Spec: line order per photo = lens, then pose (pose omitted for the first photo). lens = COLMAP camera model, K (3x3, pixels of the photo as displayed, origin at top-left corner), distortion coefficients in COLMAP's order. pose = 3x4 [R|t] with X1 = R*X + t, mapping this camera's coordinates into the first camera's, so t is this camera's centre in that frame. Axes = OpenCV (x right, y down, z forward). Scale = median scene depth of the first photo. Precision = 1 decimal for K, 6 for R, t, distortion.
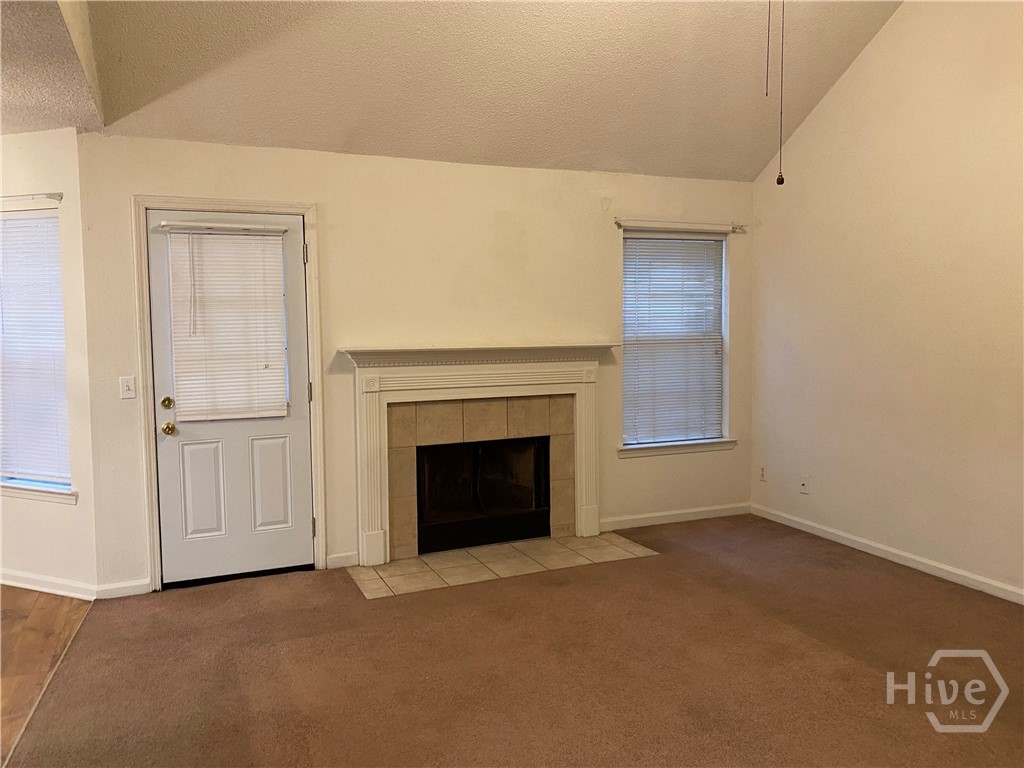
lens RADIAL K [[781.2, 0, 512.0], [0, 781.2, 384.0], [0, 0, 1]] dist [0.003114, 0.002500]
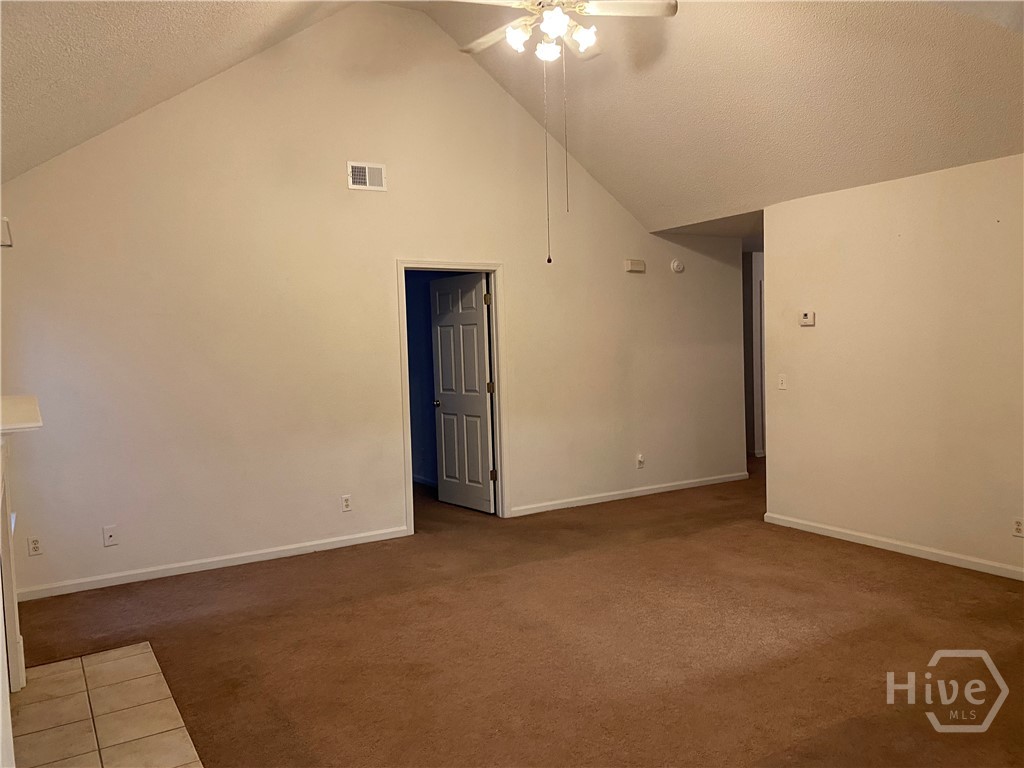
lens RADIAL K [[781.2, 0, 512.0], [0, 781.2, 384.0], [0, 0, 1]] dist [0.003114, 0.002500]
pose [[-0.153074, -0.041149, 0.987358, -0.701832], [0.112611, 0.991898, 0.058797, -0.059841], [-0.981777, 0.120188, -0.147200, 0.744350]]
